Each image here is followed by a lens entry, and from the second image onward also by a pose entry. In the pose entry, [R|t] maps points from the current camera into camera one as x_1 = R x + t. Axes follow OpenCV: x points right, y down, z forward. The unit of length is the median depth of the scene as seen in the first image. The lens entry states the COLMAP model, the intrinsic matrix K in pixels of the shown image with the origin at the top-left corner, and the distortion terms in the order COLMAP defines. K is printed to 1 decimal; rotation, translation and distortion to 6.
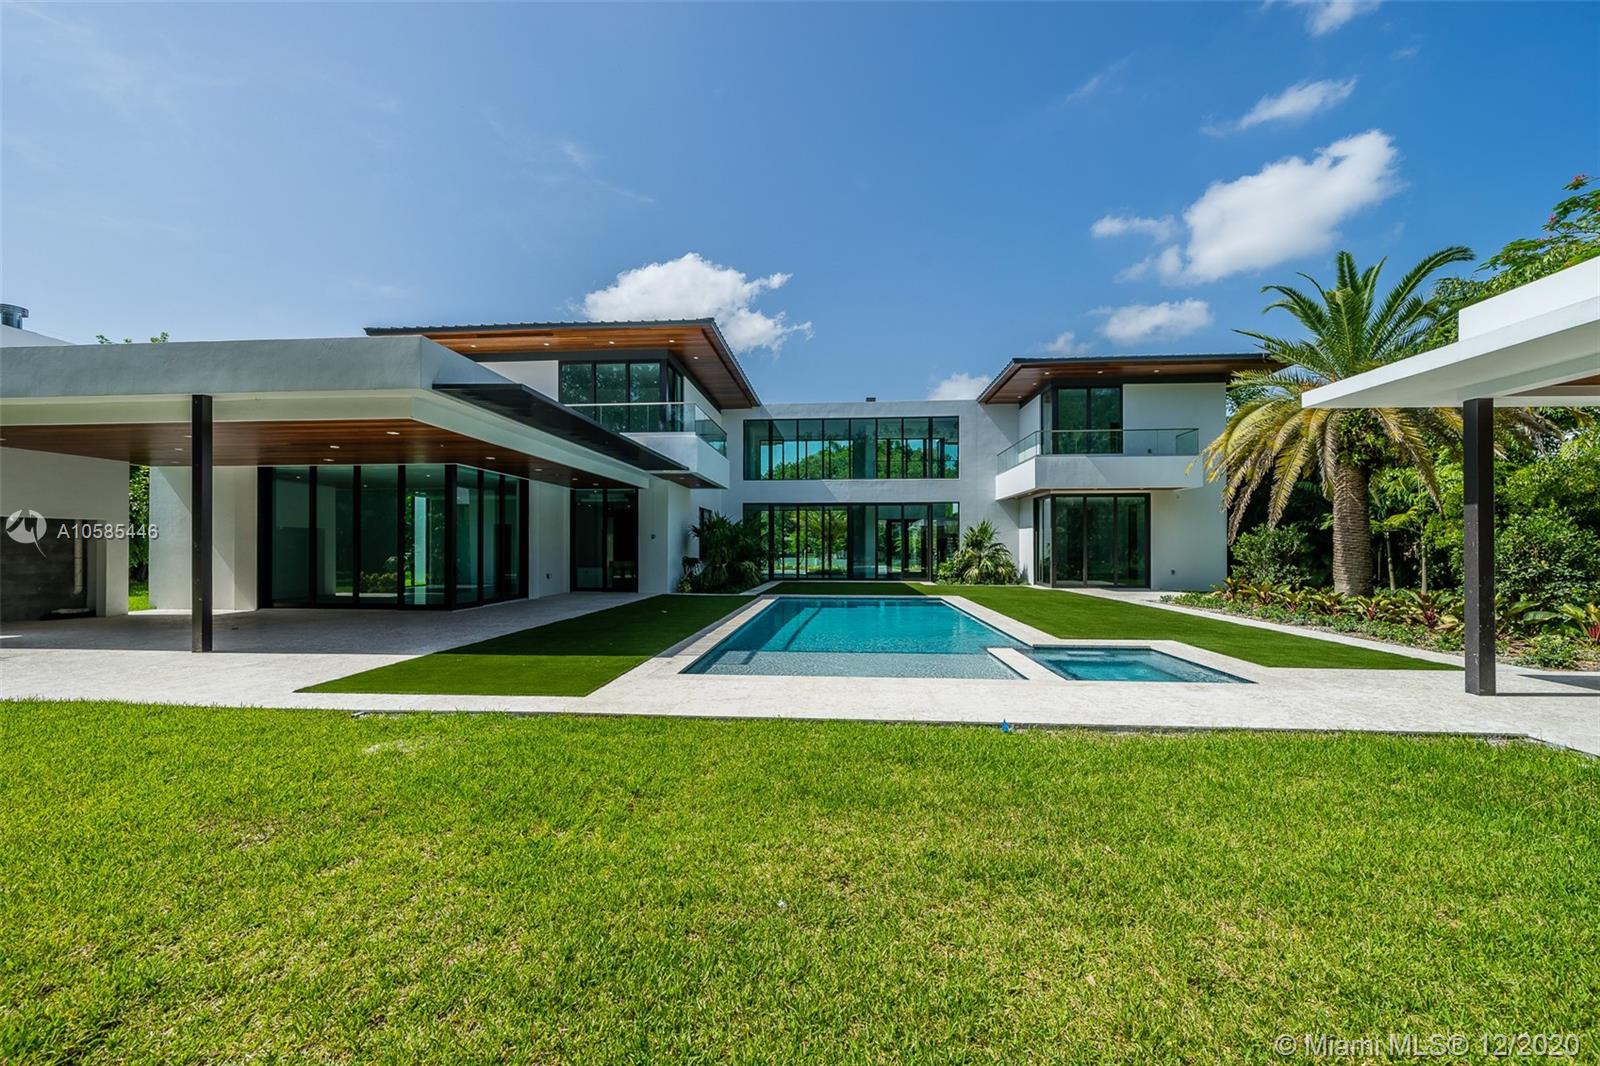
lens RADIAL K [[669.6, 0, 798.6], [0, 669.6, 540.5], [0, 0, 1]] dist [-0.001053, -0.000480]
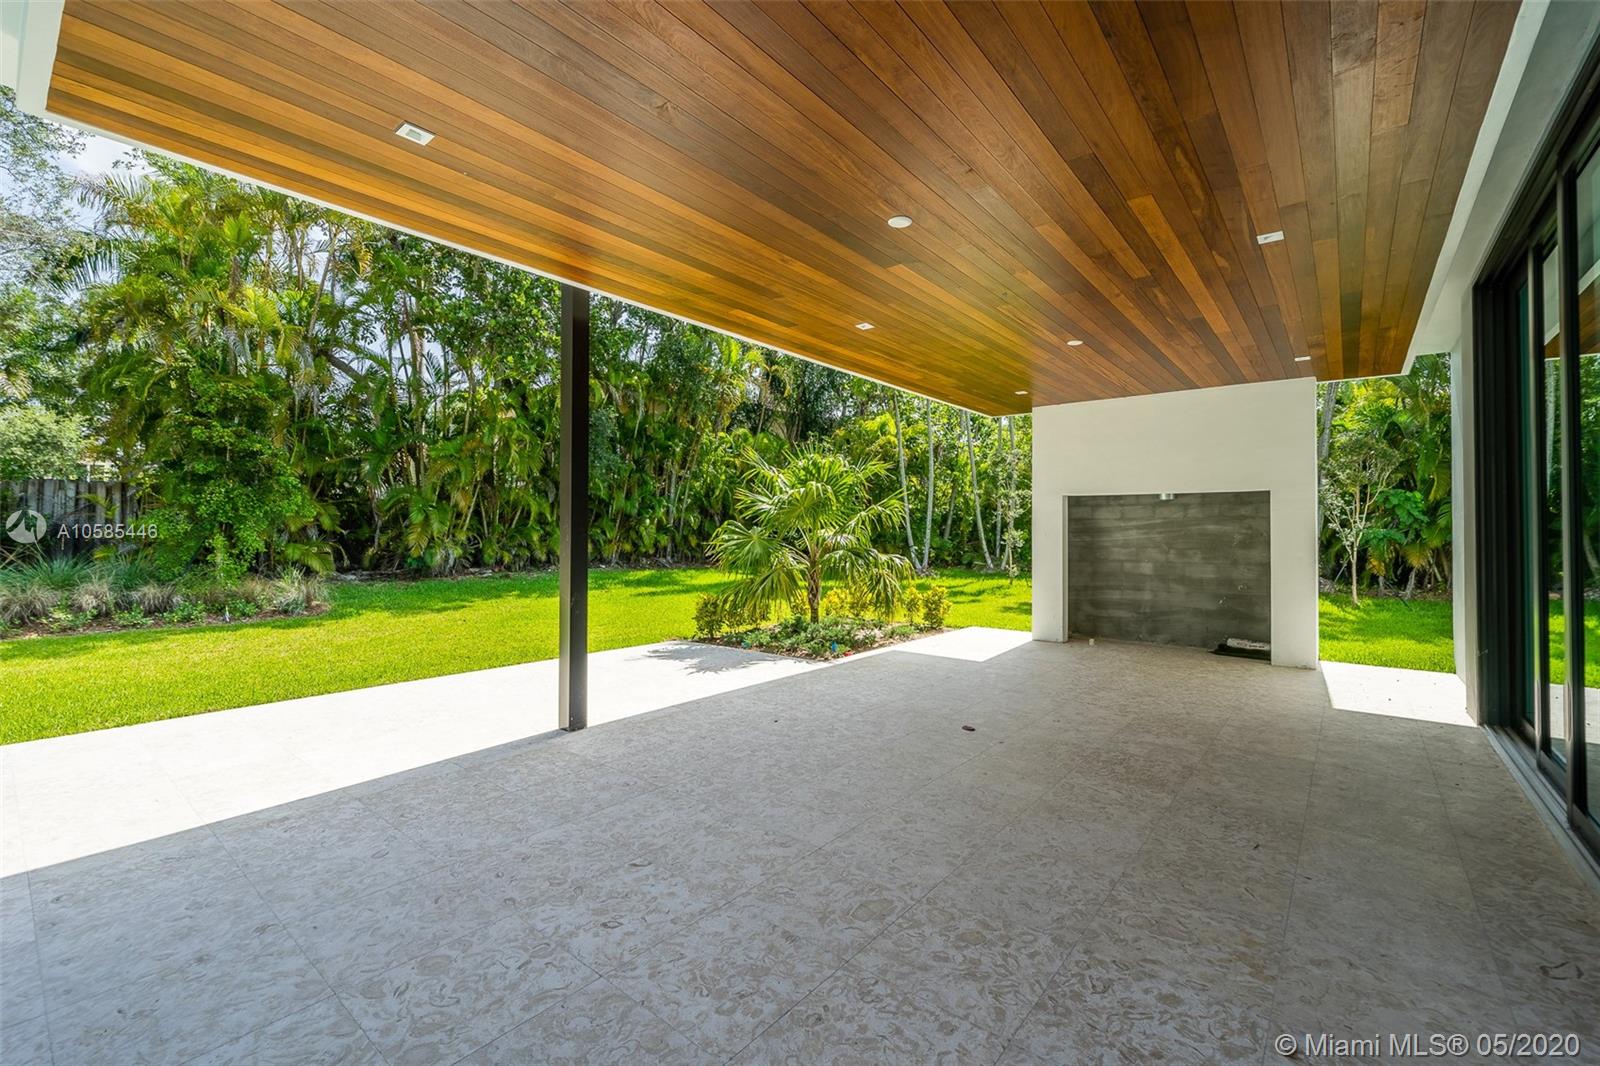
lens RADIAL K [[669.6, 0, 800.2], [0, 669.6, 526.2], [0, 0, 1]] dist [-0.001053, -0.000480]
pose [[-0.577612, 0.003351, -0.816304, -0.378284], [0.009432, 0.999952, -0.002569, -0.003322], [0.816257, -0.009183, -0.577616, 1.045729]]
